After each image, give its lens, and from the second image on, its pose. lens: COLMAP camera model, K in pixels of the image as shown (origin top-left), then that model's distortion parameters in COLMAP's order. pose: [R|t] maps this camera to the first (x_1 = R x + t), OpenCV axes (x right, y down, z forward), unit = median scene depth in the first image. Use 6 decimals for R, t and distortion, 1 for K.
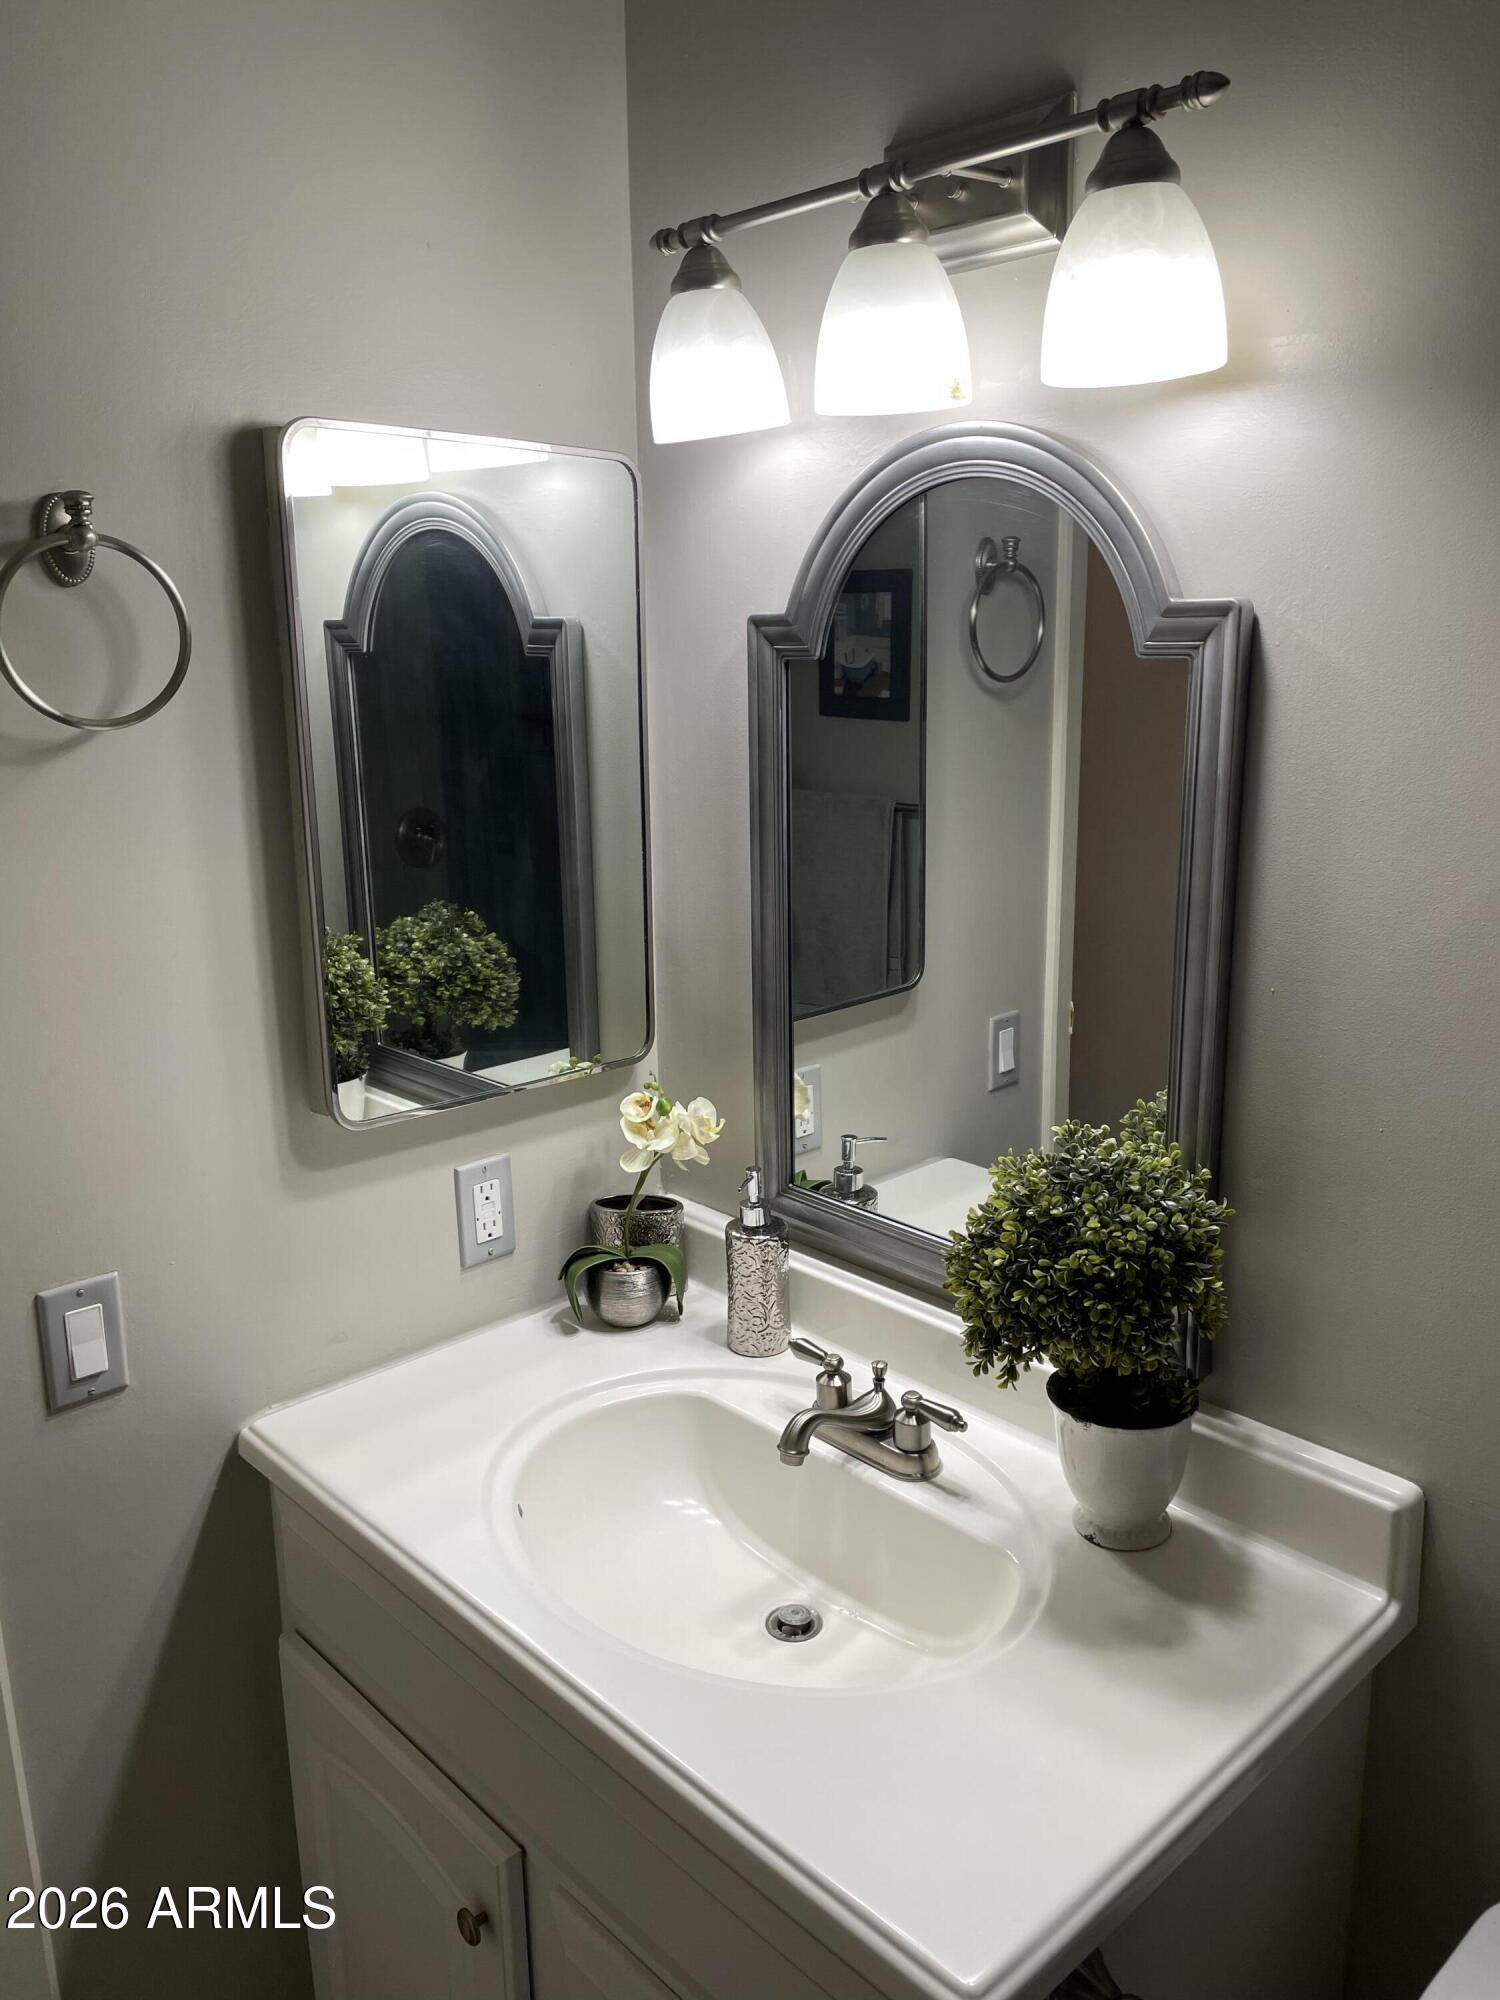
lens RADIAL K [[1517.3, 0, 758.1], [0, 1517.3, 999.5], [0, 0, 1]] dist [0.096747, -0.128245]
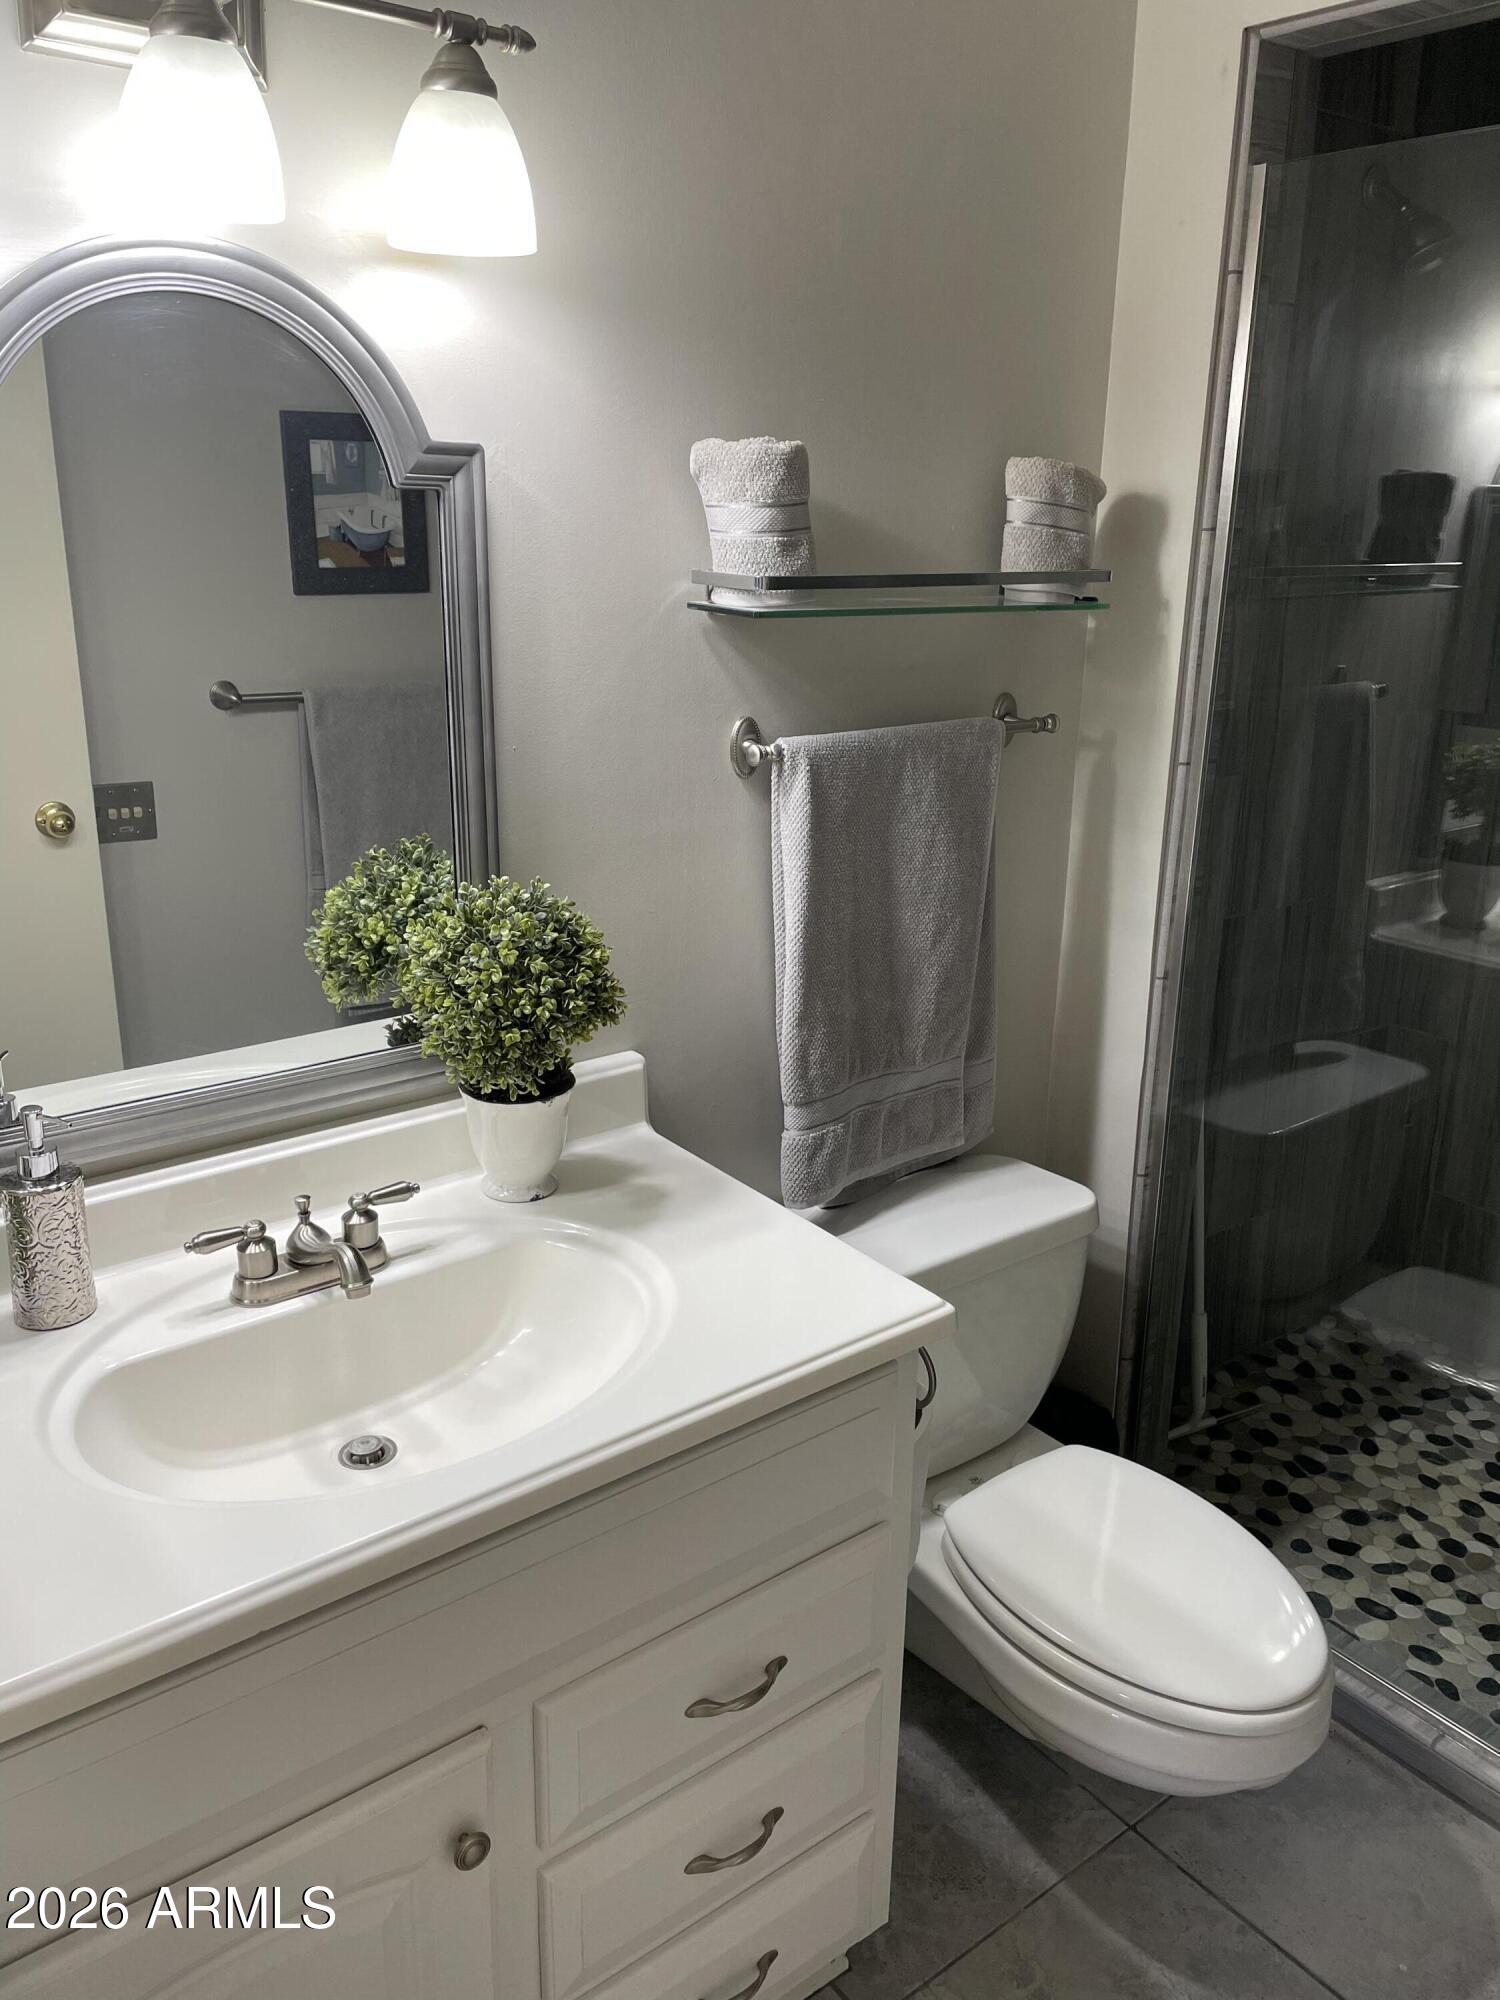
lens RADIAL K [[1517.3, 0, 758.1], [0, 1517.3, 999.5], [0, 0, 1]] dist [0.096747, -0.128245]
pose [[0.101306, -0.284423, 0.953331, -1.000722], [0.221442, 0.940668, 0.257113, -0.097324], [-0.969897, 0.185060, 0.158279, 0.633843]]
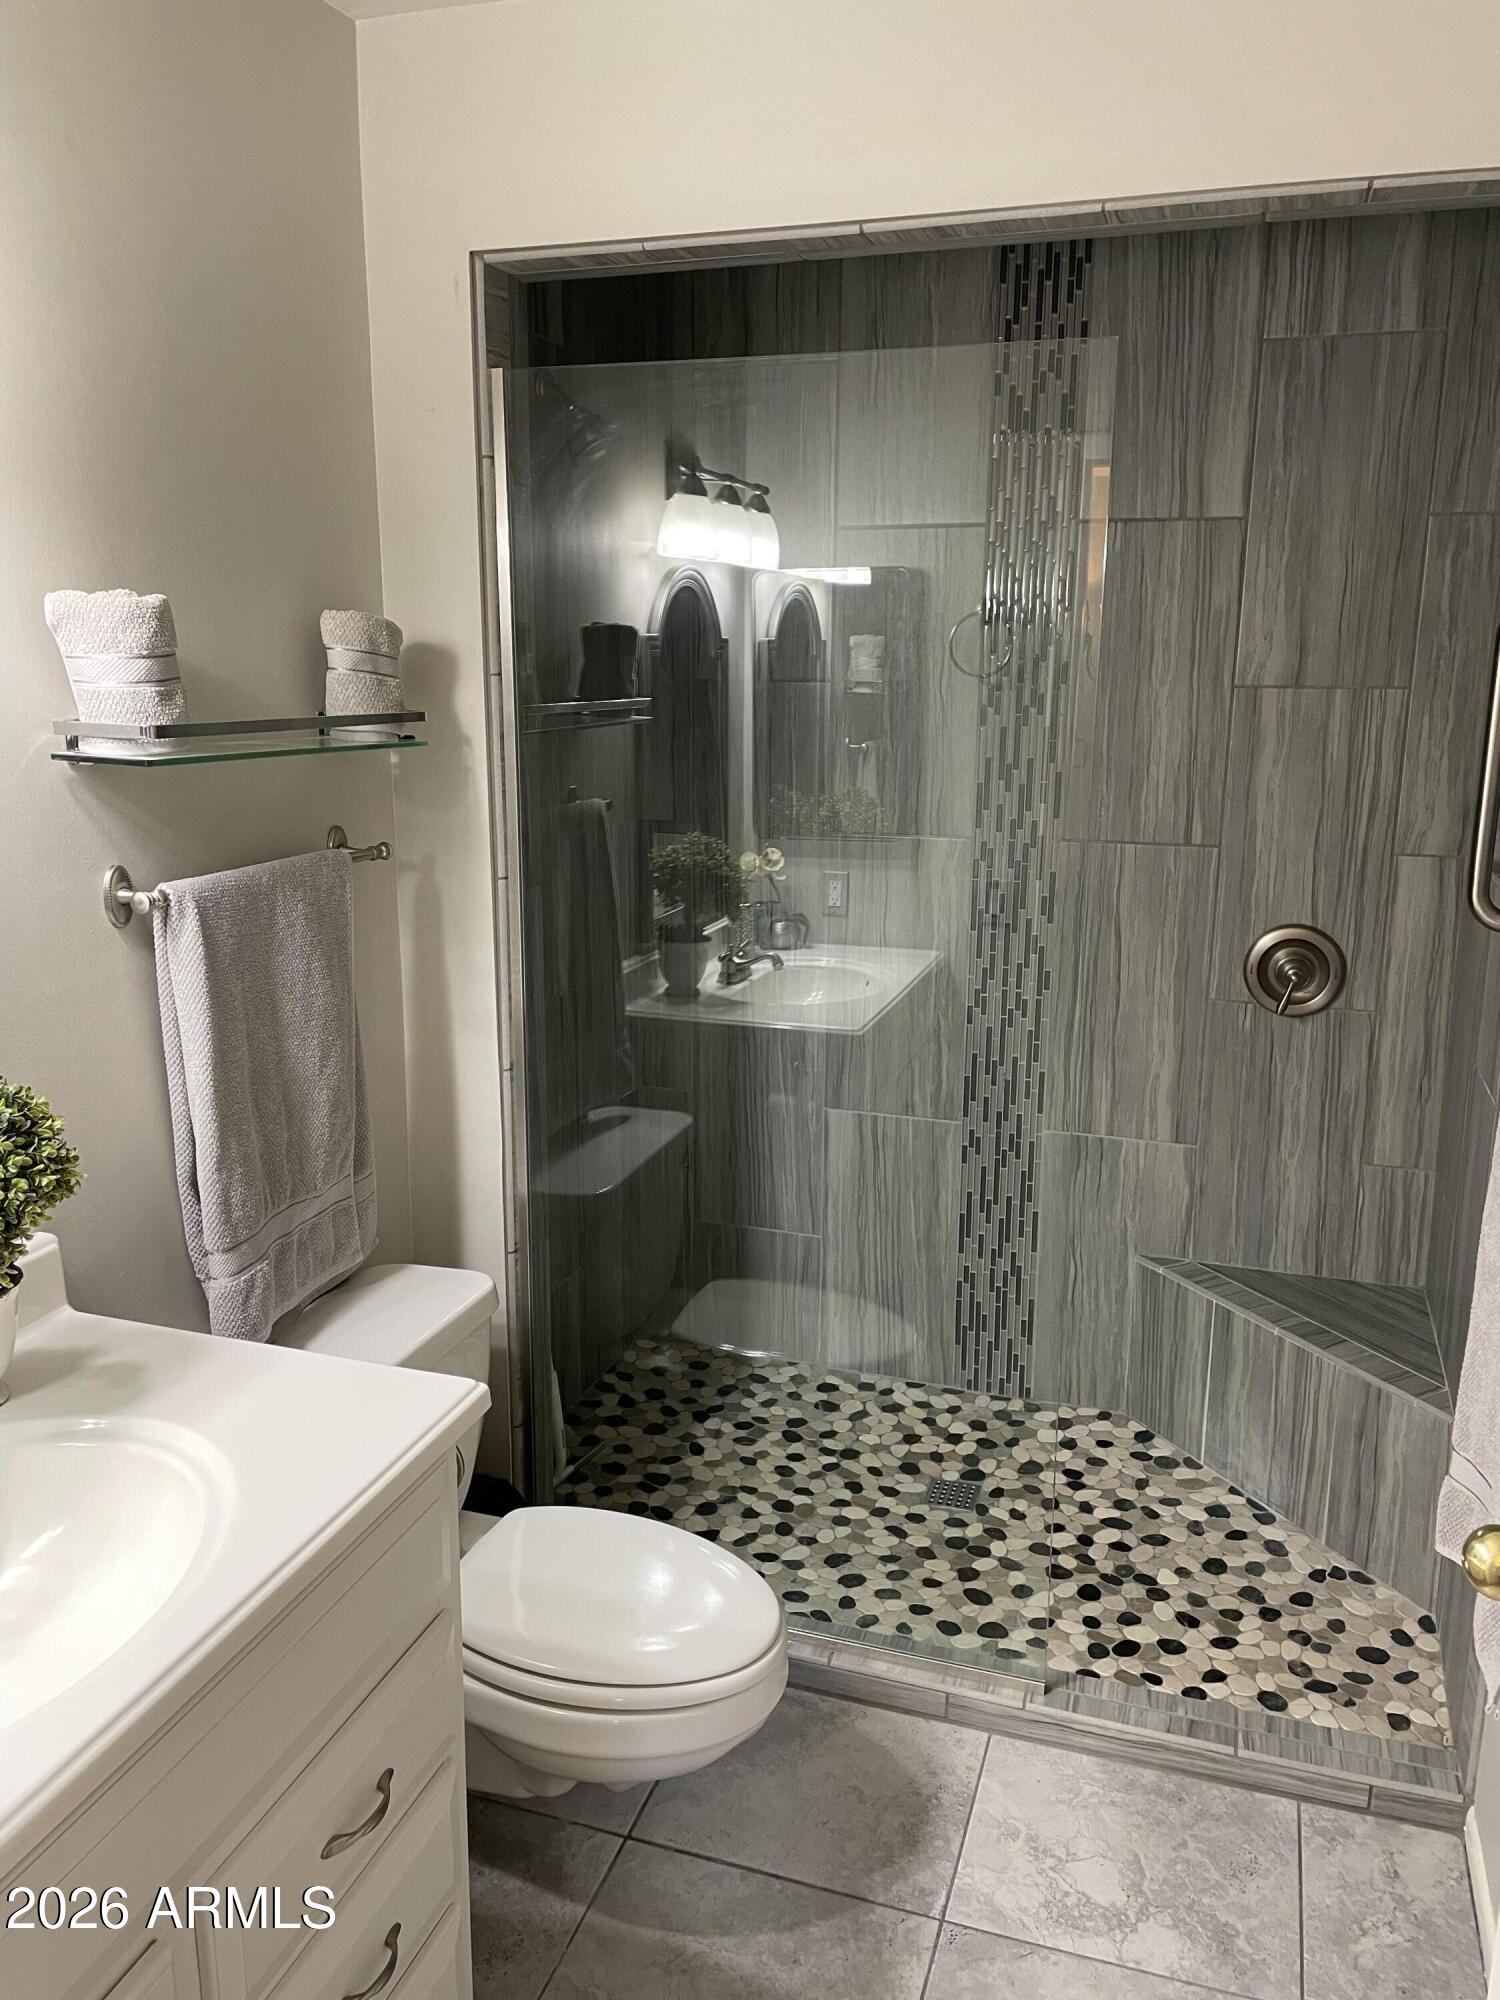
lens RADIAL K [[1513.6, 0, 764.9], [0, 1513.6, 1015.4], [0, 0, 1]] dist [0.092466, -0.117206]
pose [[-0.475270, -0.191007, 0.858857, -1.077501], [0.209995, 0.923314, 0.321548, -0.186361], [-0.854412, 0.333178, -0.398713, 0.935640]]
